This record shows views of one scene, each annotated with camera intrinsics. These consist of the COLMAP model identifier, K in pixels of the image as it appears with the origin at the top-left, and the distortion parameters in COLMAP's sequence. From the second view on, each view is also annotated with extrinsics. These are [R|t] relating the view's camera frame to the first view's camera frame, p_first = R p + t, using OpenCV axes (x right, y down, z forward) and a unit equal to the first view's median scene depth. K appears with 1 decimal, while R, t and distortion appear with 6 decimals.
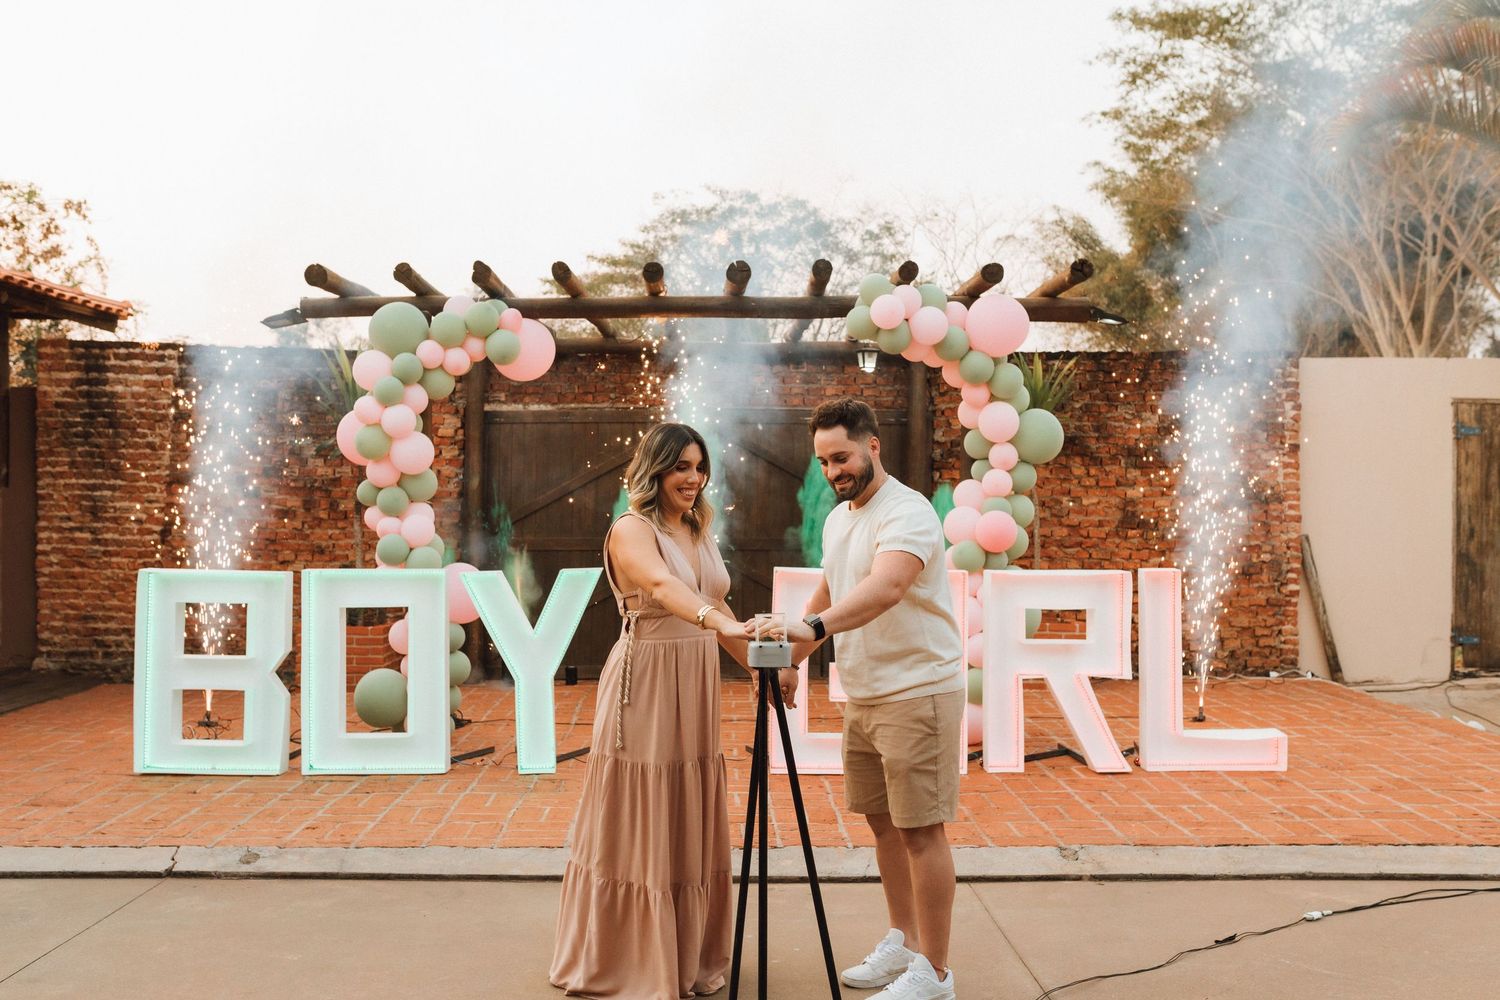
lens RADIAL K [[1489.4, 0, 760.9], [0, 1489.4, 482.3], [0, 0, 1]] dist [-0.004970, 0.000000]
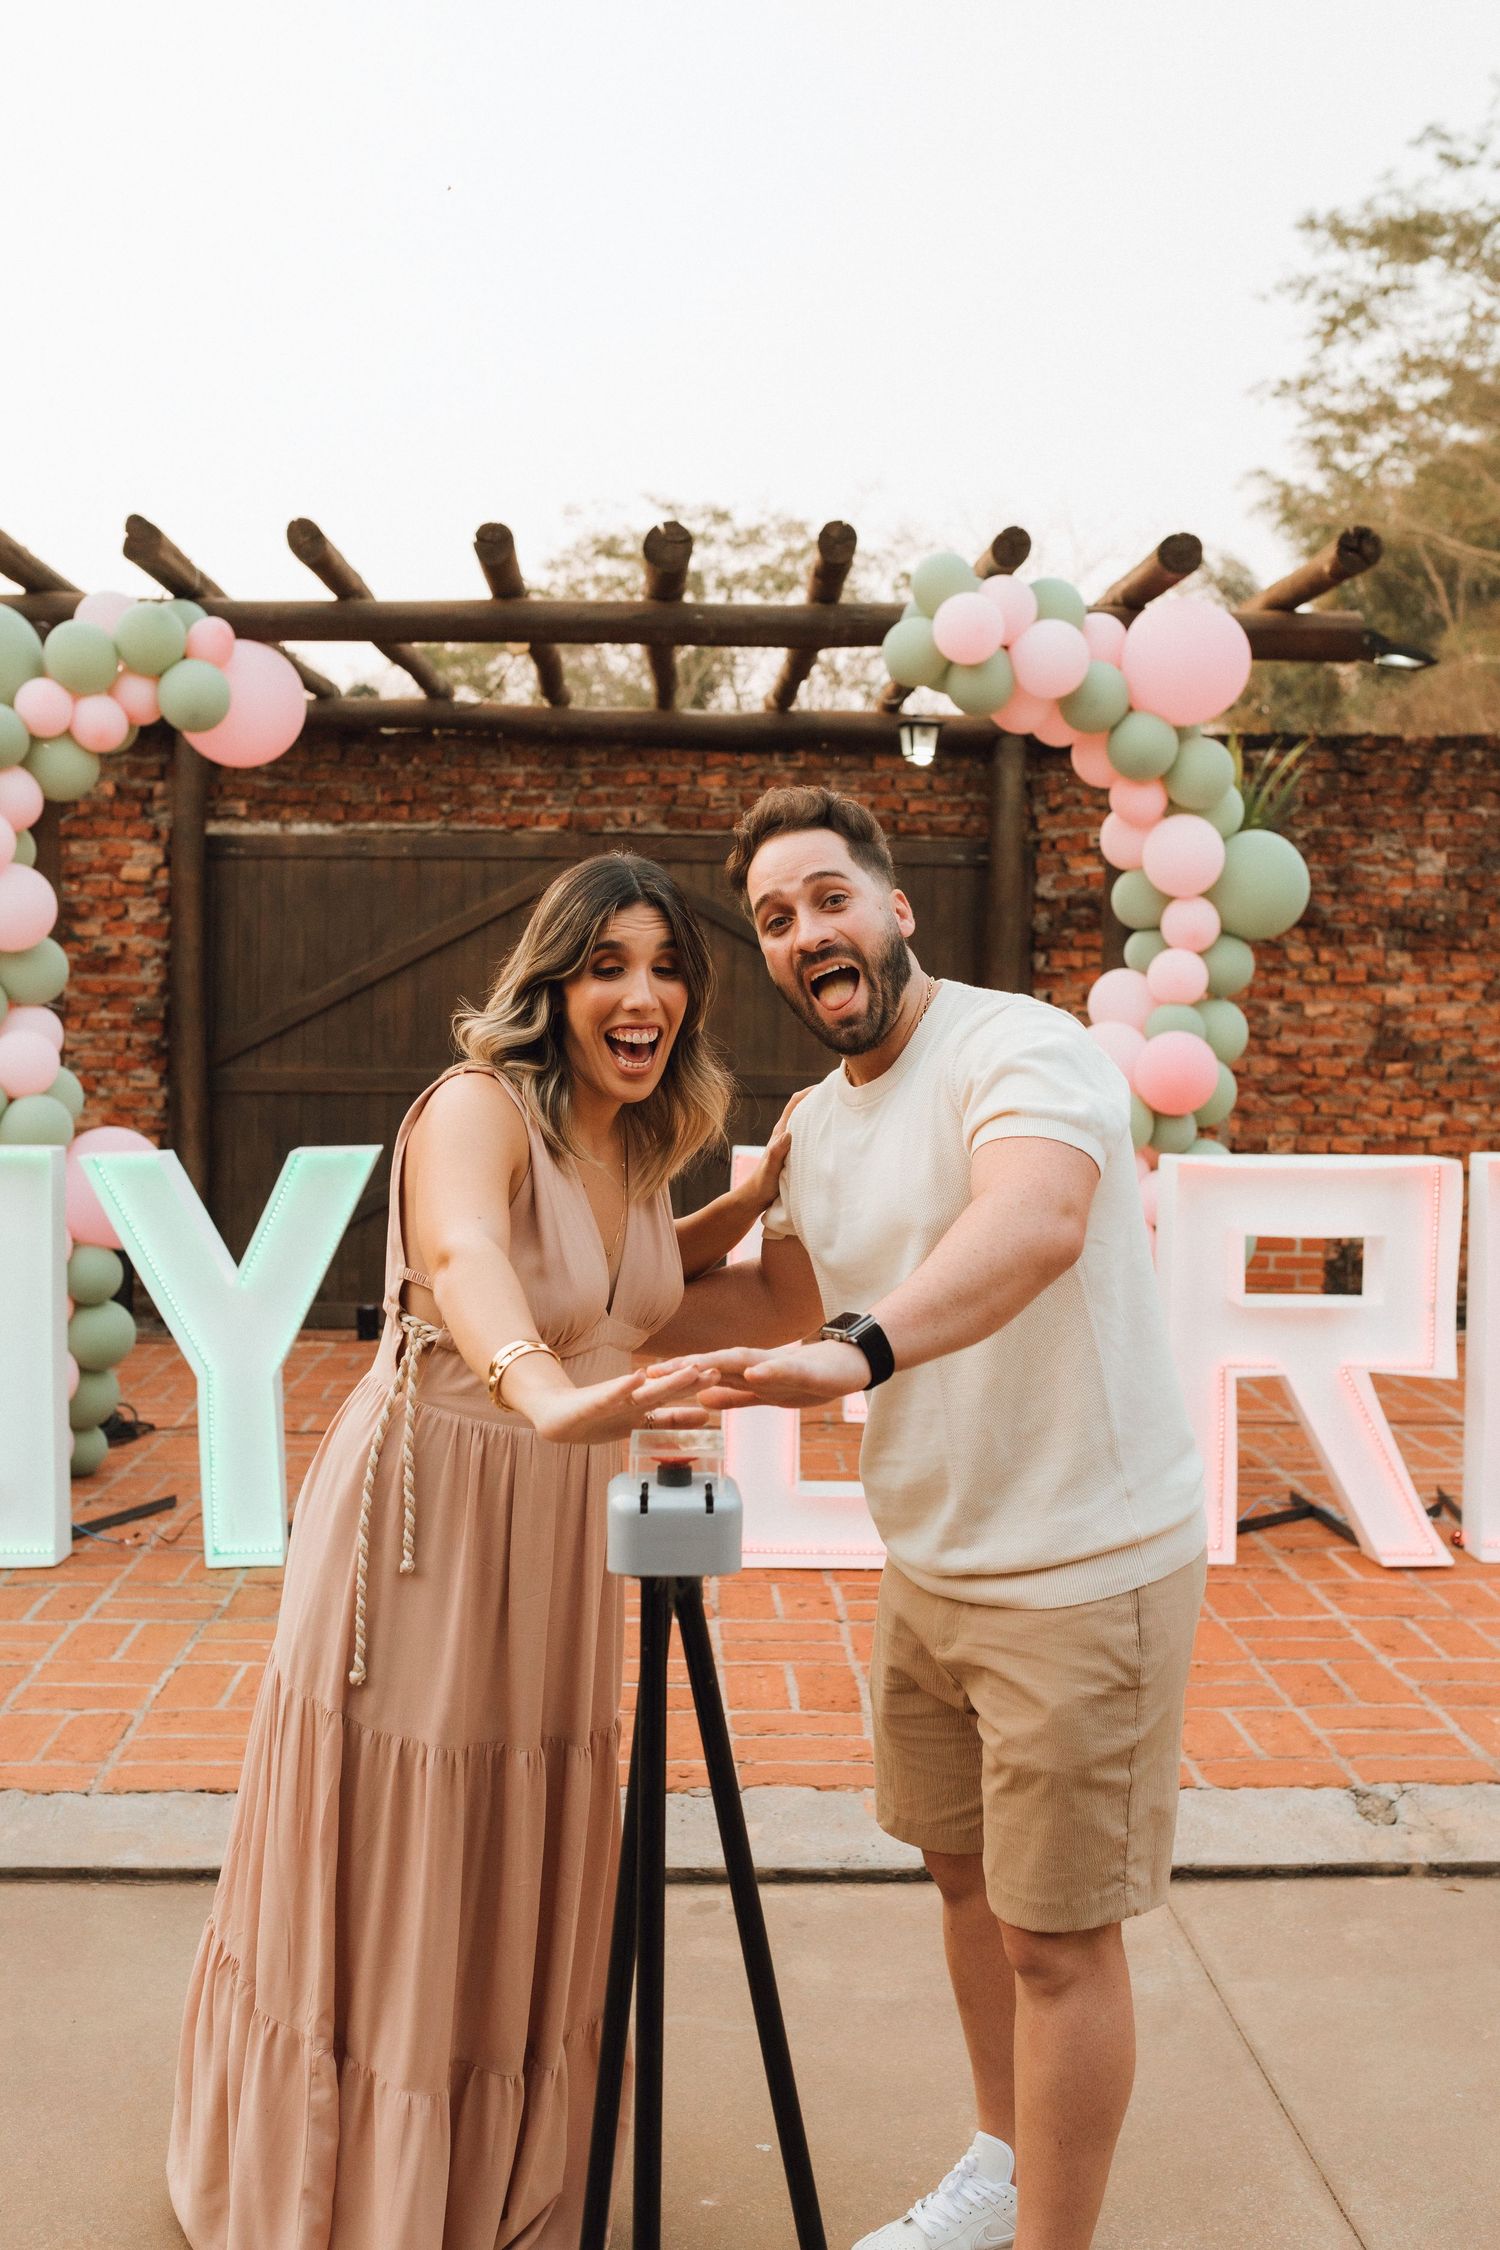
lens RADIAL K [[2234.1, 0, 772.5], [0, 2234.1, 1140.2], [0, 0, 1]] dist [-0.004970, 0.000000]
pose [[0.999830, 0.006614, 0.017201, 0.007577], [-0.007916, 0.997017, 0.076774, -0.001259], [-0.016642, -0.076897, 0.996900, 0.222671]]
